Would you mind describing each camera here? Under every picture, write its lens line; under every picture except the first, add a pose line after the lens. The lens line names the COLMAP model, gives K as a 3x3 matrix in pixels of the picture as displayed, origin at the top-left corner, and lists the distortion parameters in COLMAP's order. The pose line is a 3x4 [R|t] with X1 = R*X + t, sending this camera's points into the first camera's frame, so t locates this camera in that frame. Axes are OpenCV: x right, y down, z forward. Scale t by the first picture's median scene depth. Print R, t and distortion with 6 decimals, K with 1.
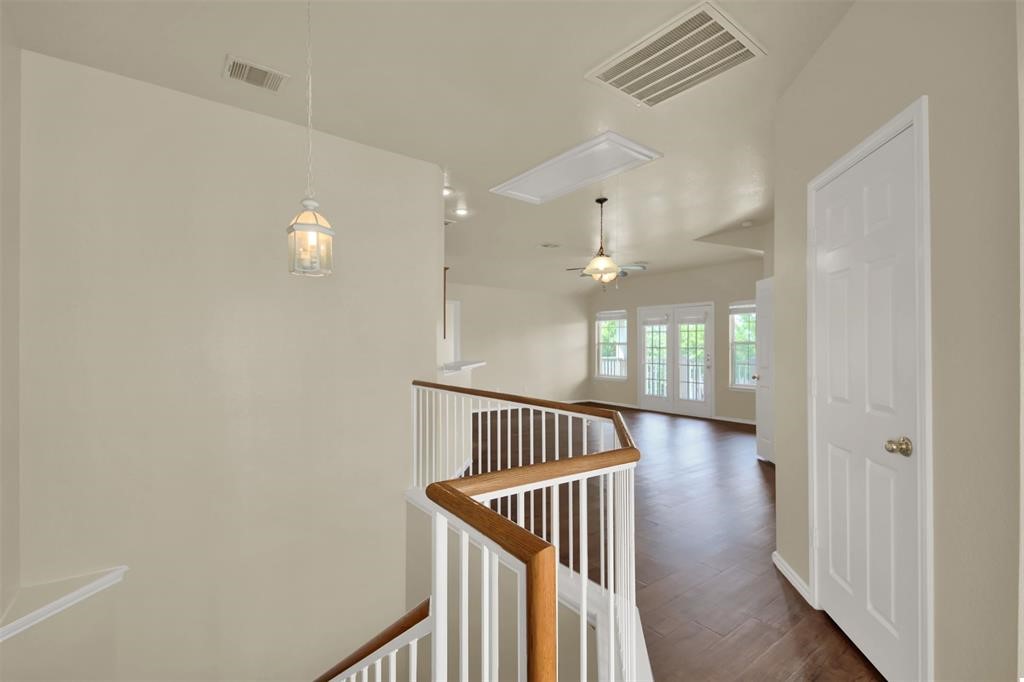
lens RADIAL K [[440.3, 0, 505.6], [0, 440.3, 337.7], [0, 0, 1]] dist [0.011994, -0.009117]
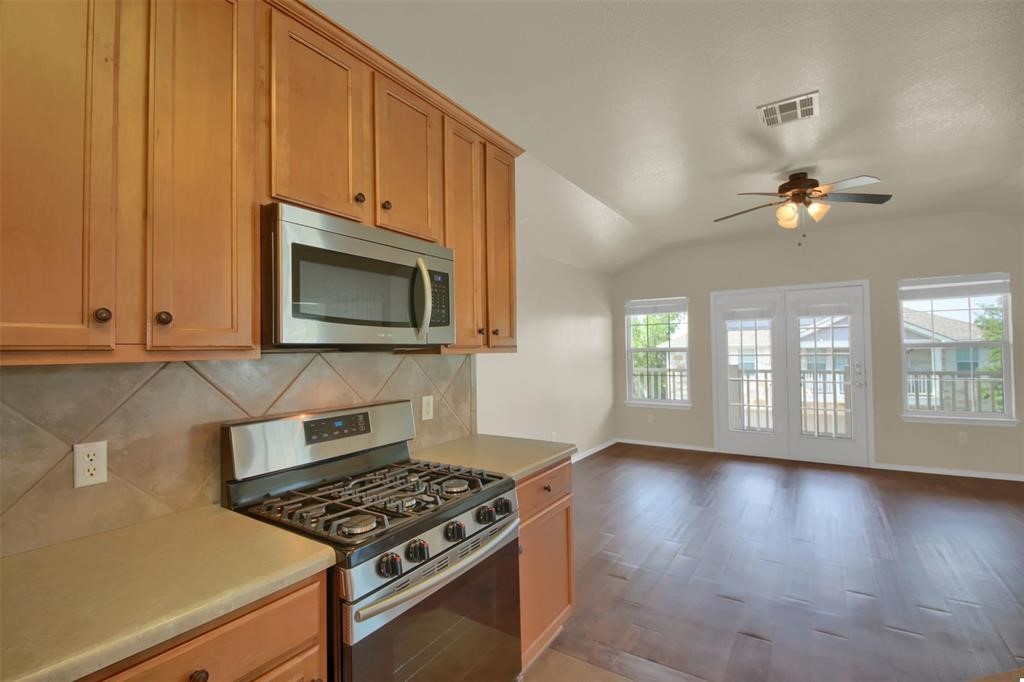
lens RADIAL K [[456.2, 0, 512.4], [0, 456.2, 331.9], [0, 0, 1]] dist [0.001963, -0.000578]
pose [[0.941046, -0.003015, 0.338265, -0.191411], [0.012424, 0.999594, -0.025655, 0.002045], [-0.338050, 0.028345, 0.940701, 0.483659]]
